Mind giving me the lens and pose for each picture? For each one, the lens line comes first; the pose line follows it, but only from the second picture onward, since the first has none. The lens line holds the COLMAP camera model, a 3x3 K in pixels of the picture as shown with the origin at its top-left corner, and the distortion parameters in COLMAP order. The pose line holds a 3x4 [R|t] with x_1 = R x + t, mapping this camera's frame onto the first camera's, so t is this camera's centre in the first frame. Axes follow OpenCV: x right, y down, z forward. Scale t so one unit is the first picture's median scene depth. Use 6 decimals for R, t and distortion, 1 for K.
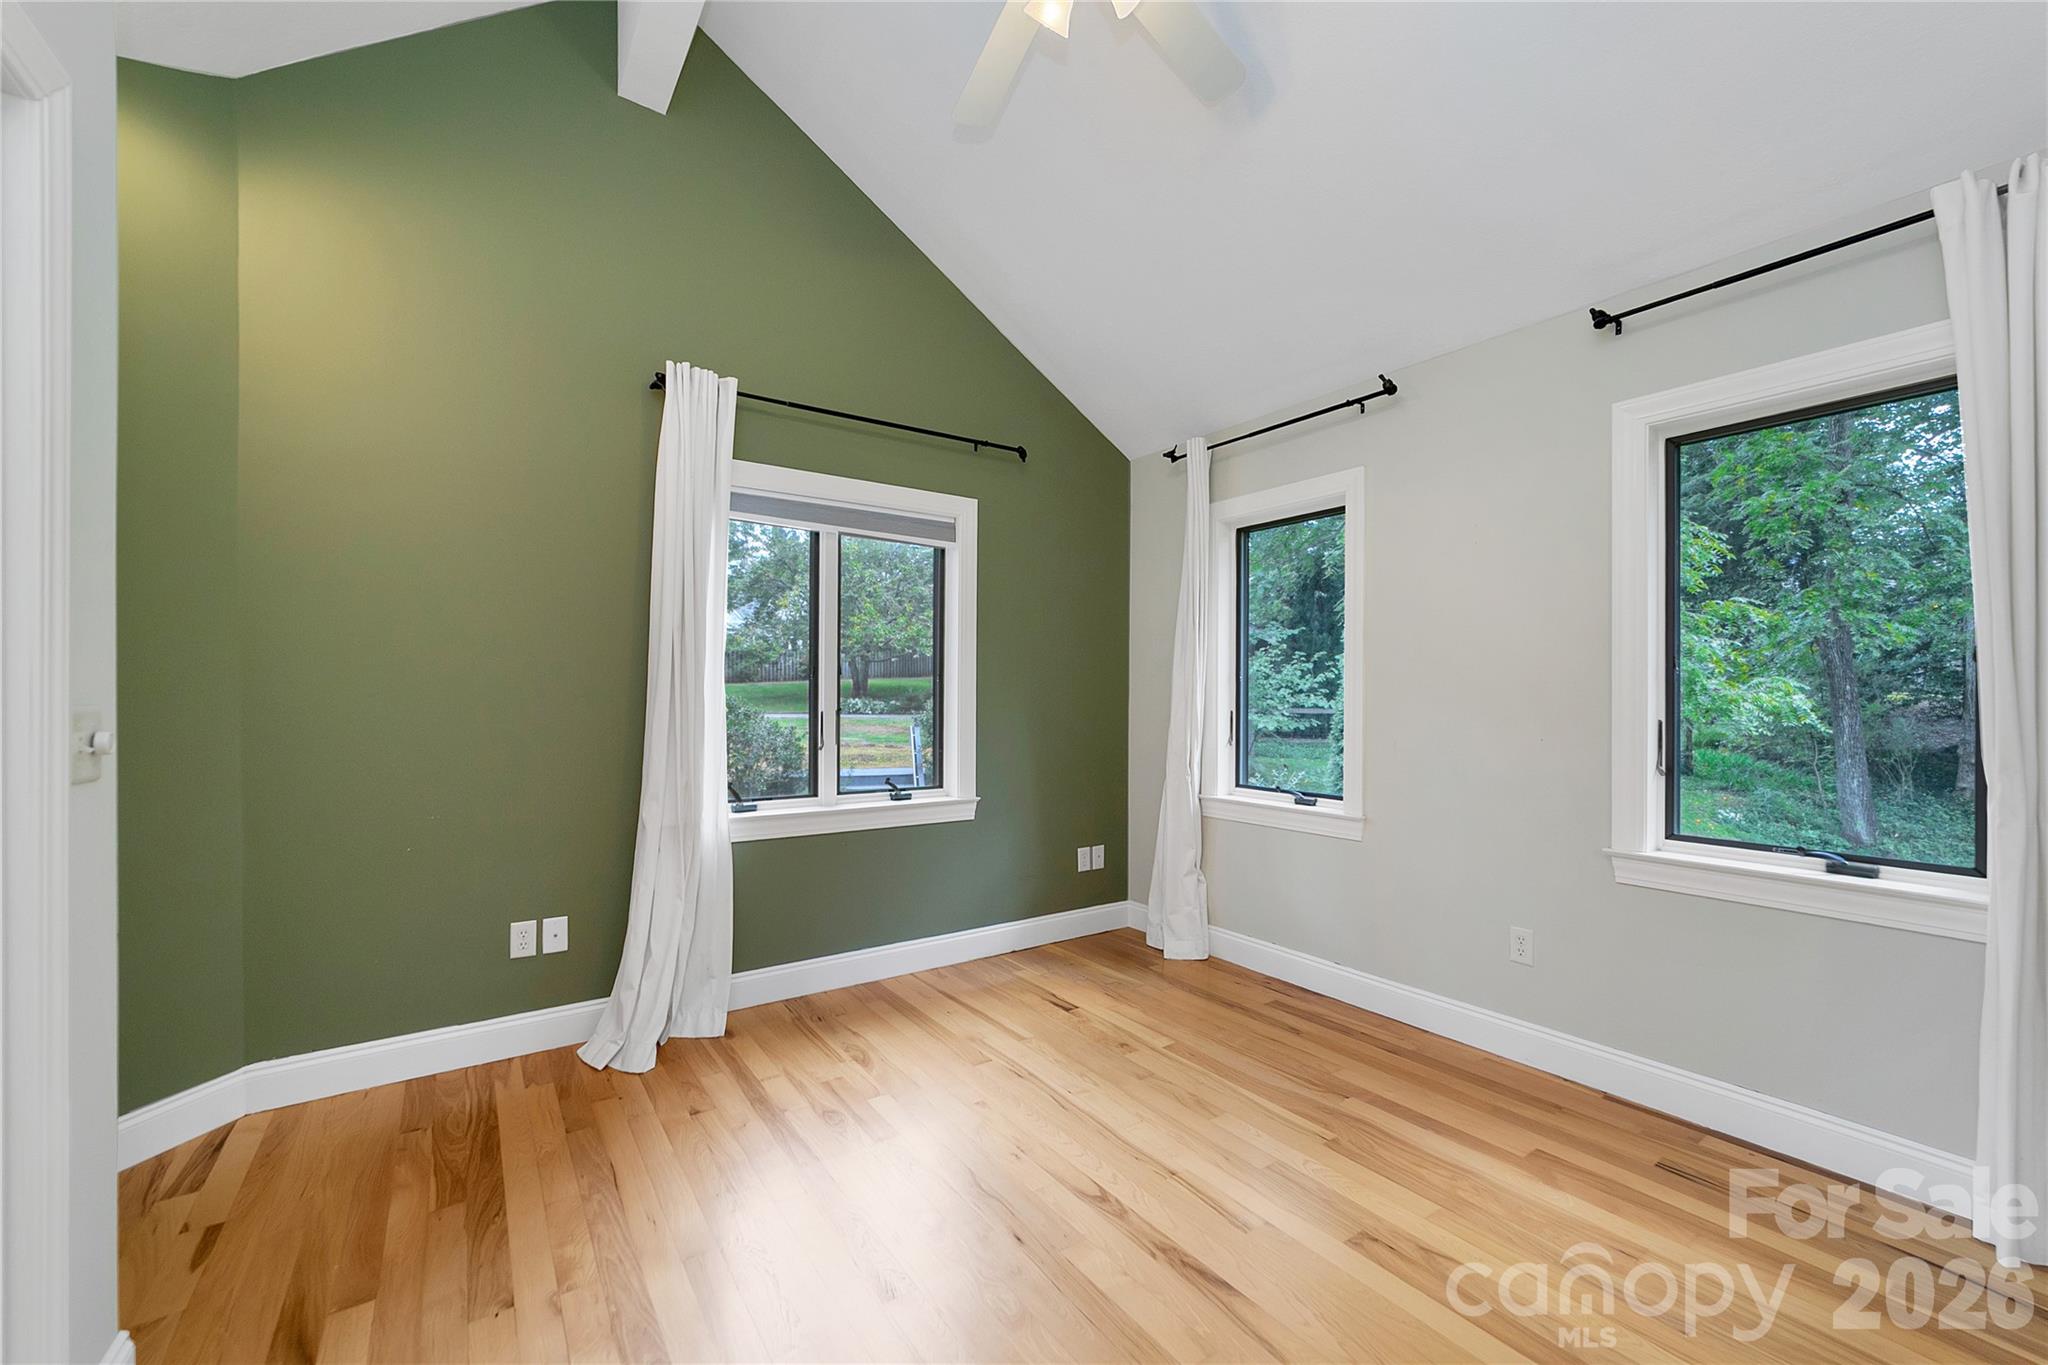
lens RADIAL K [[816.7, 0, 1015.6], [0, 816.7, 698.9], [0, 0, 1]] dist [0.016151, 0.000397]
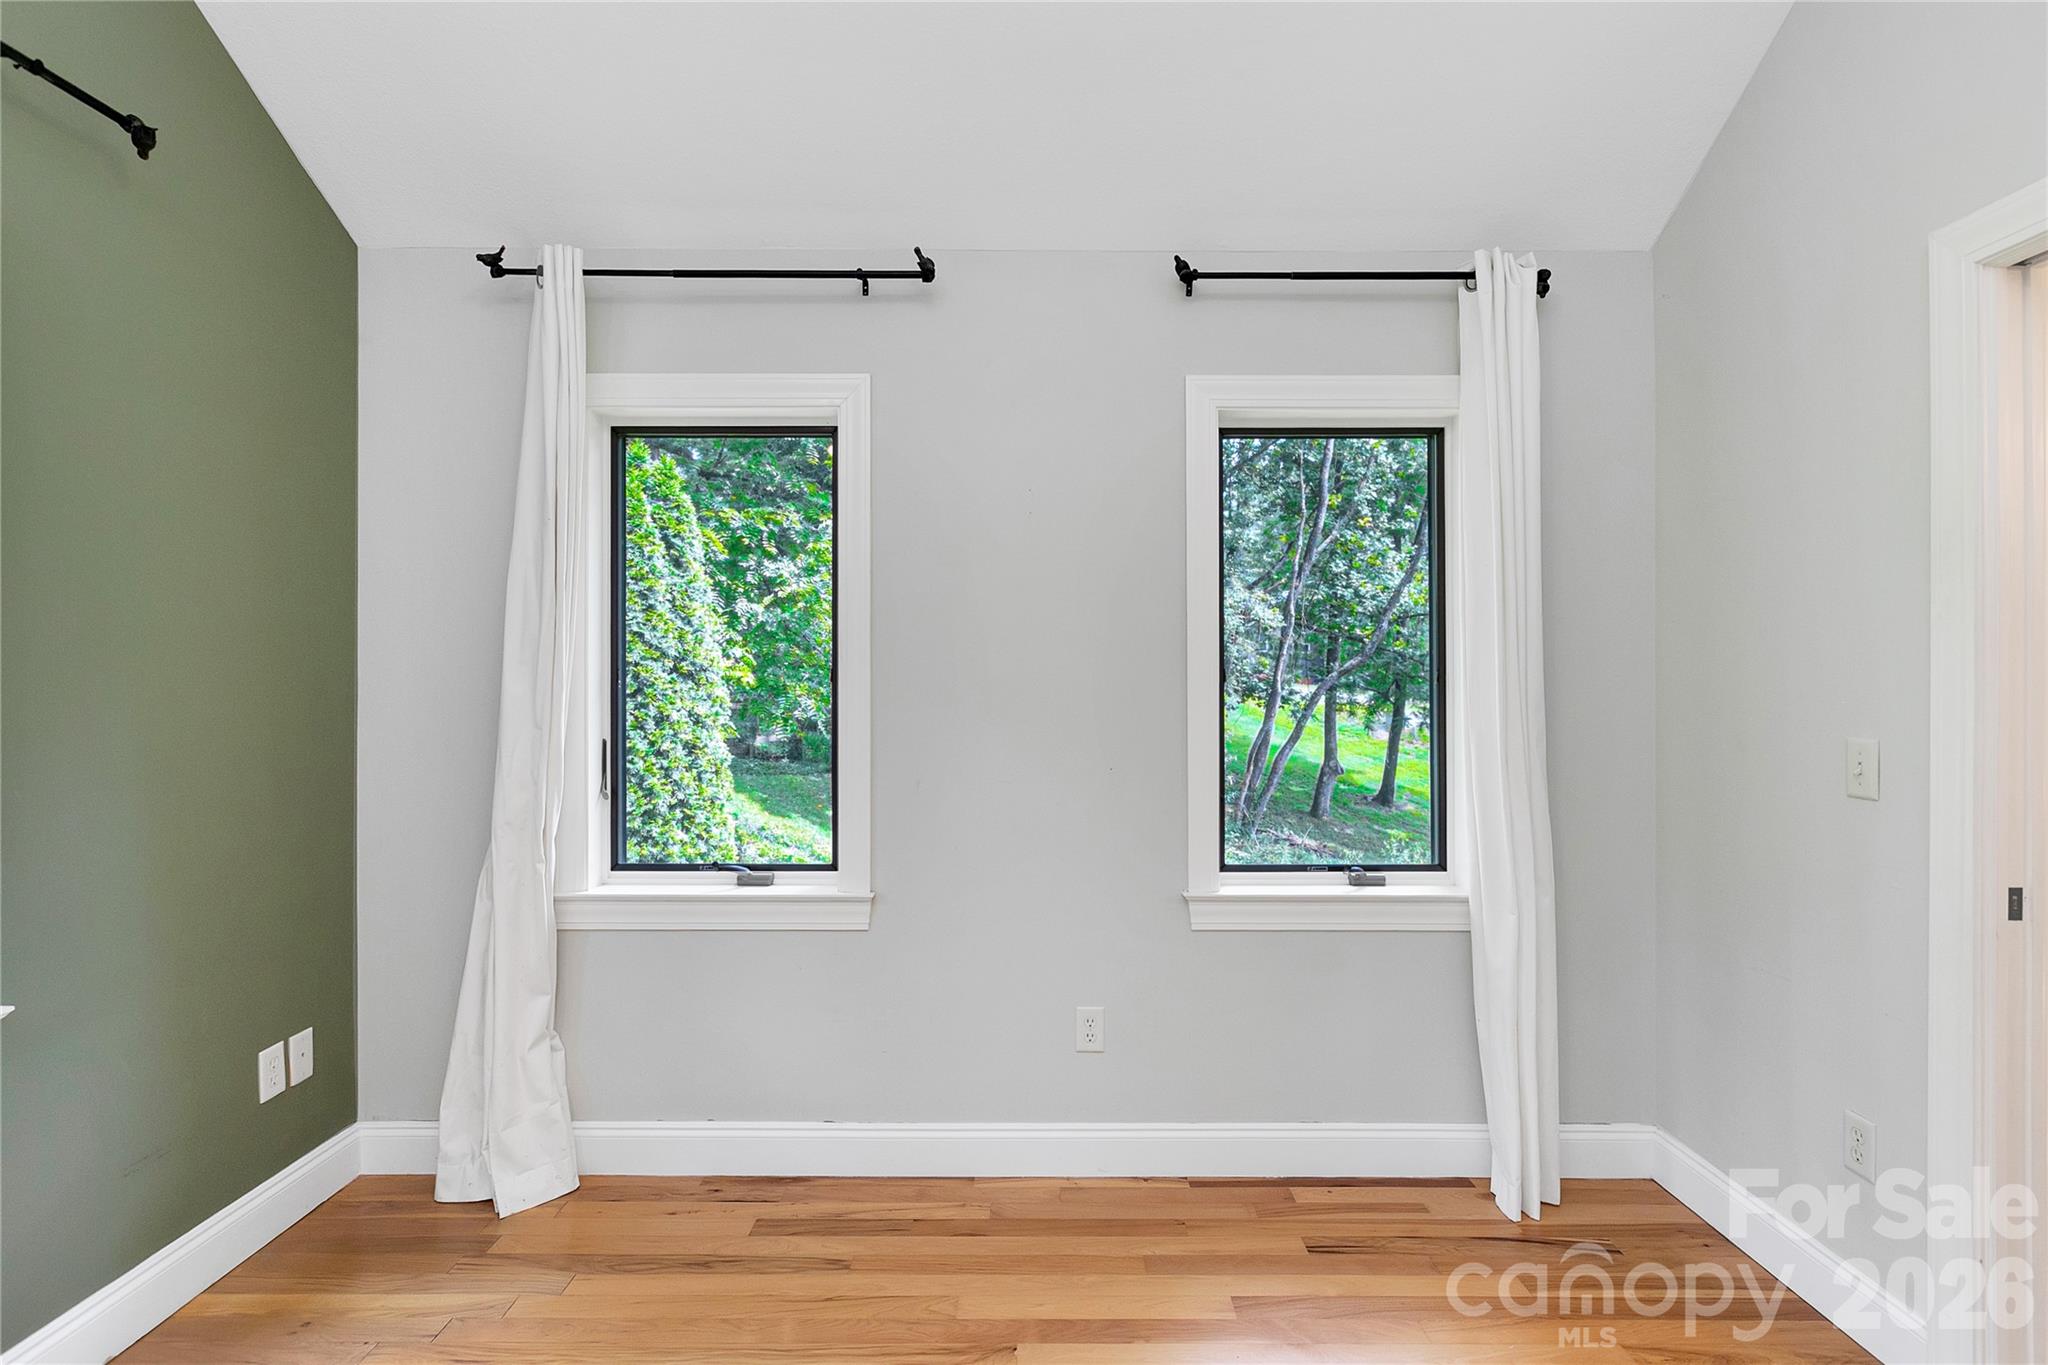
lens RADIAL K [[1021.4, 0, 1038.9], [0, 1021.4, 684.7], [0, 0, 1]] dist [0.001302, -0.000508]
pose [[0.571521, -0.004392, 0.820575, -0.182303], [0.004944, 0.999986, 0.001910, -0.028410], [-0.820572, 0.002965, 0.571535, 0.395791]]
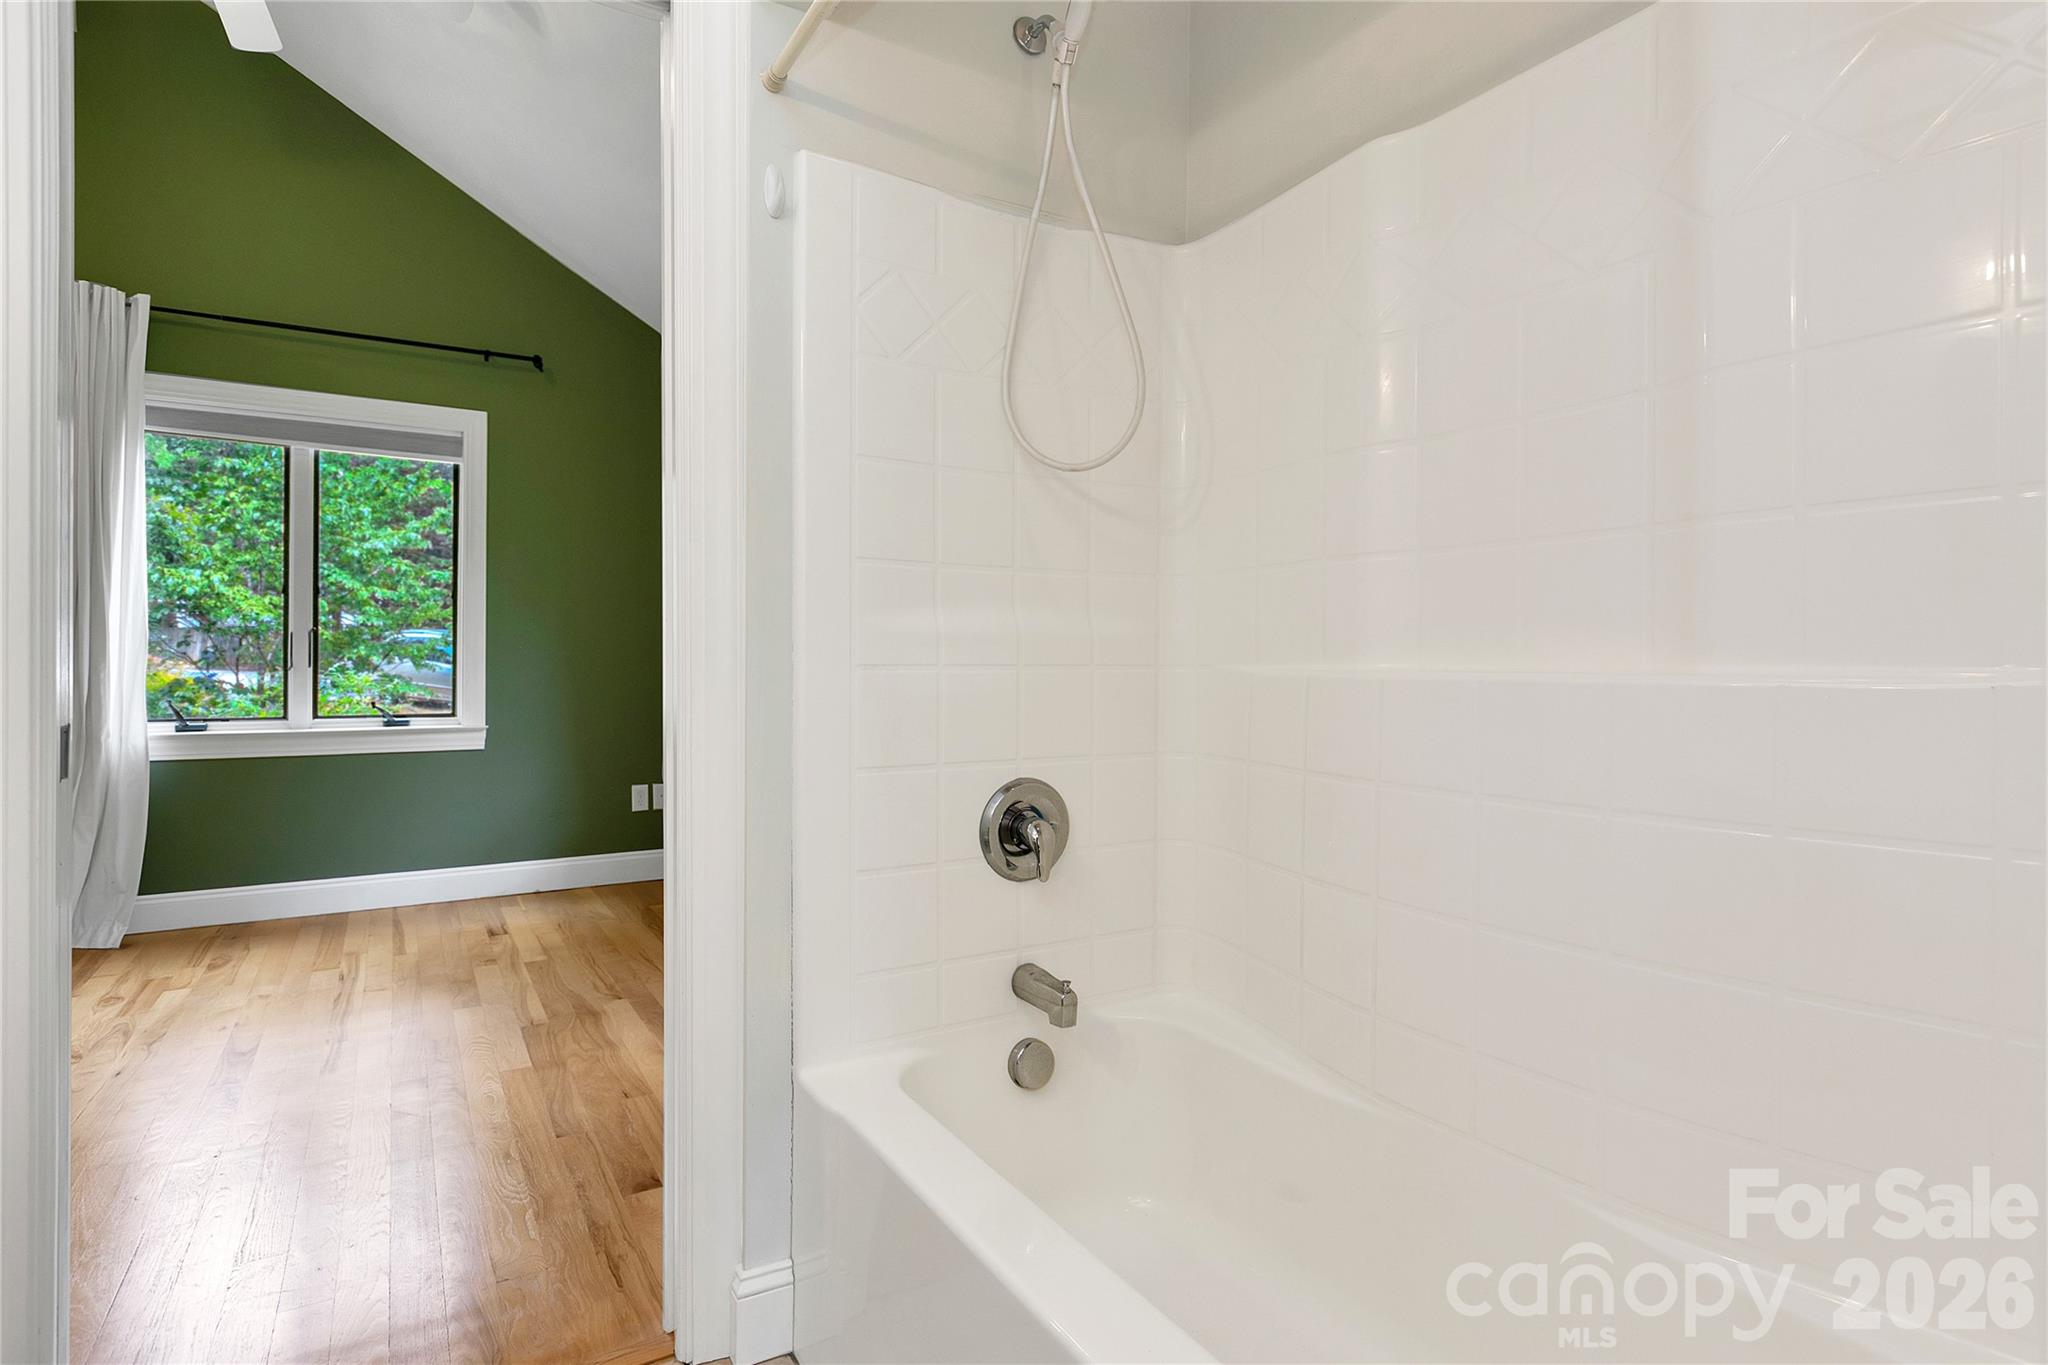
lens RADIAL K [[992.4, 0, 1028.0], [0, 992.4, 661.7], [0, 0, 1]] dist [-0.015699, -0.000112]
pose [[0.999630, -0.000352, -0.027214, 0.710968], [0.000189, 0.999982, -0.005967, 0.061879], [0.027216, 0.005960, 0.999612, -0.150416]]
